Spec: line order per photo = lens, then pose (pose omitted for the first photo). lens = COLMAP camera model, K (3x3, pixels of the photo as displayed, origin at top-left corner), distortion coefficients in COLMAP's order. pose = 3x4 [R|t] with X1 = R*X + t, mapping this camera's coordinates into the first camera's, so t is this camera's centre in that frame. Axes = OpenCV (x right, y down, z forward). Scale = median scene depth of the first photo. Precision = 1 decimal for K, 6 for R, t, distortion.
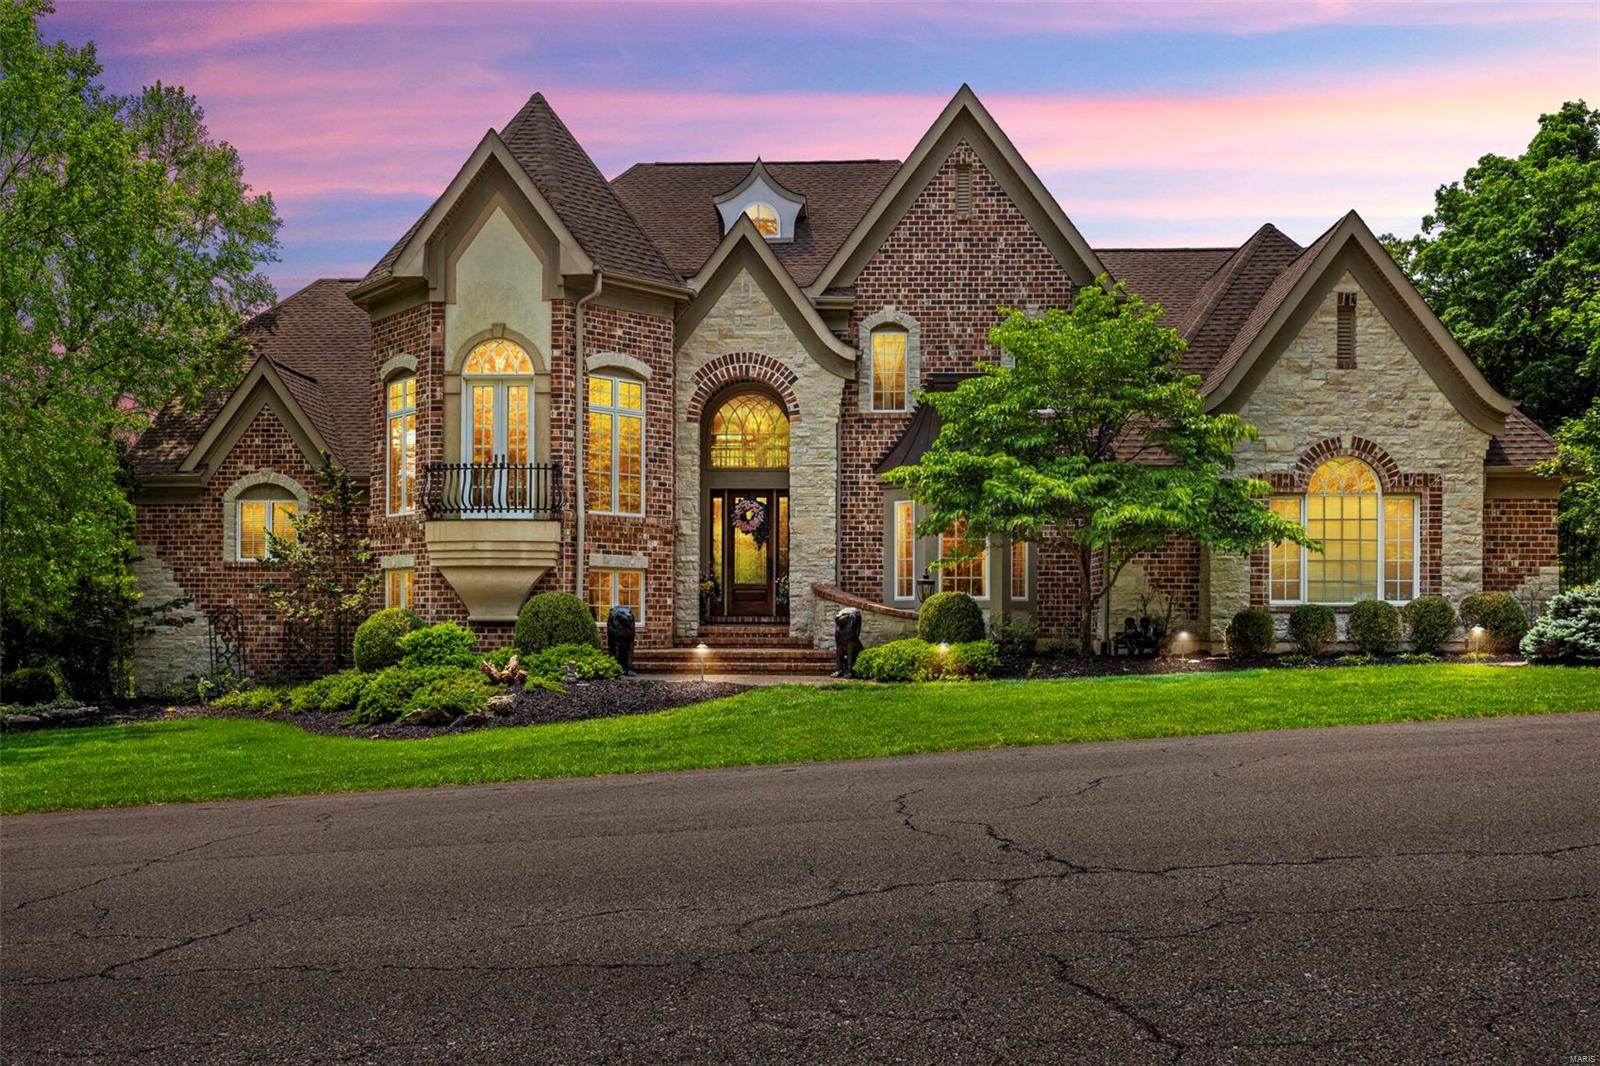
lens RADIAL K [[2167.1, 0, 800.0], [0, 2167.1, 533.0], [0, 0, 1]] dist [-0.012346, -0.010130]
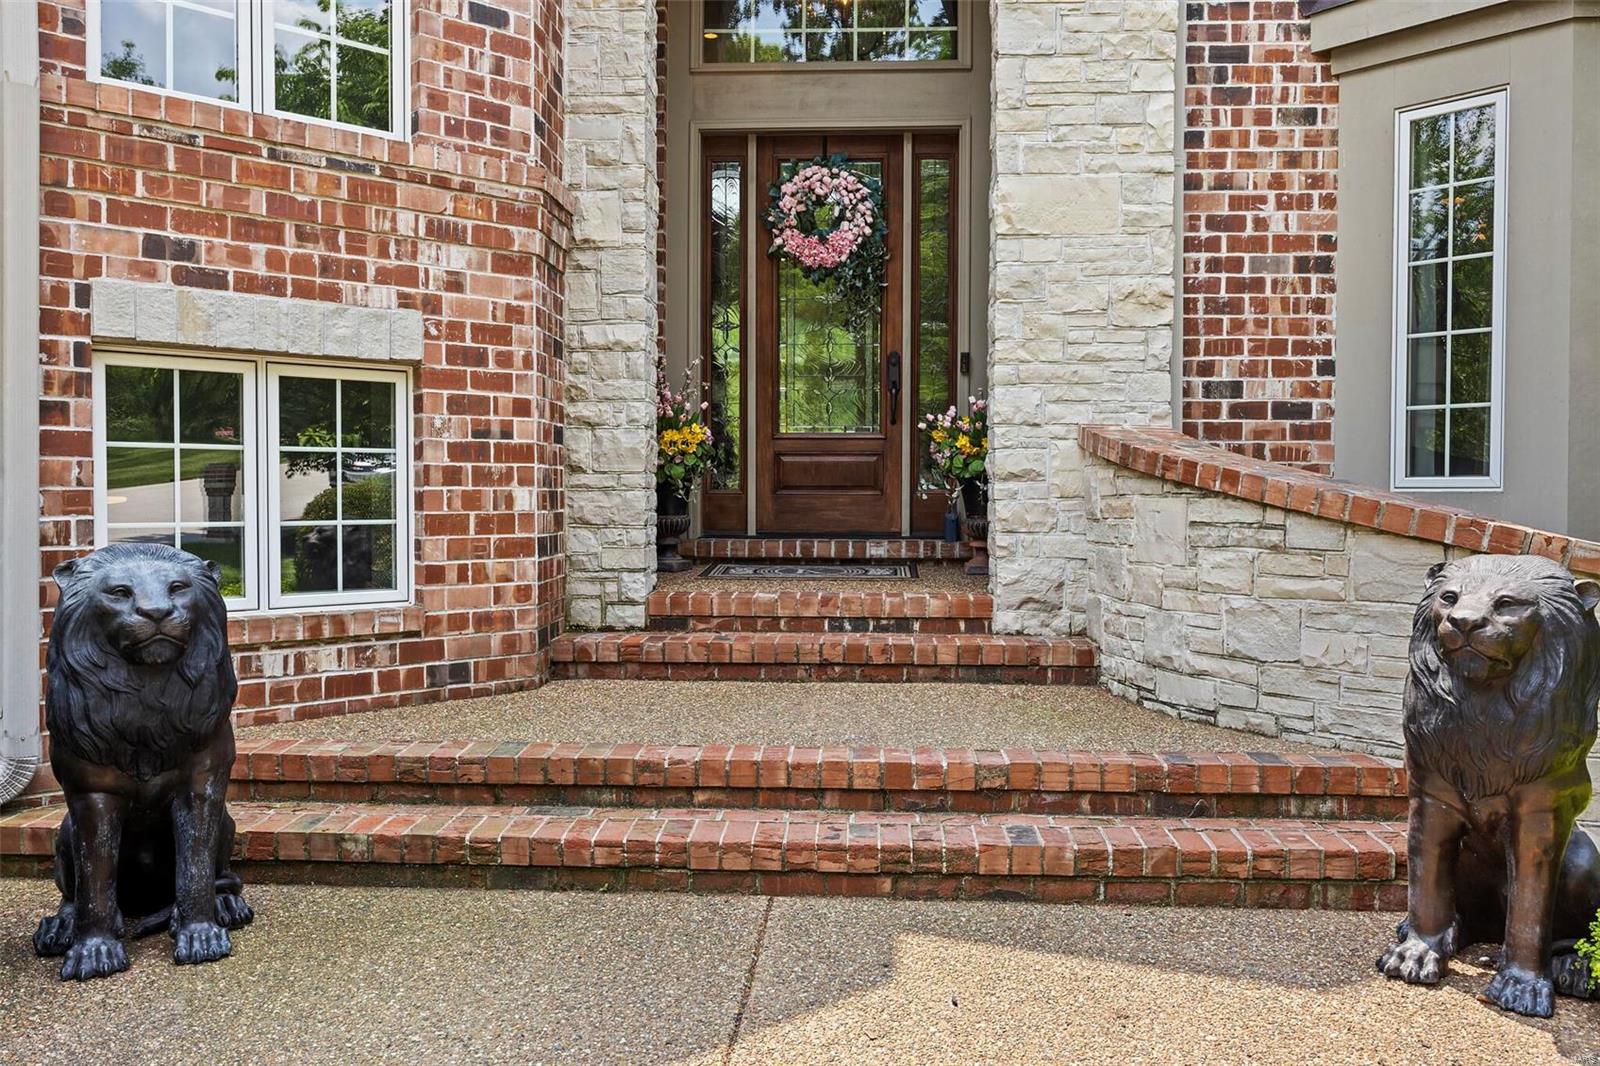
lens RADIAL K [[2167.1, 0, 800.0], [0, 2167.1, 533.0], [0, 0, 1]] dist [-0.012346, -0.010130]
pose [[0.999928, -0.001091, -0.011926, -0.025256], [0.001816, 0.998136, 0.061009, 0.019851], [0.011837, -0.061026, 0.998066, 0.735266]]
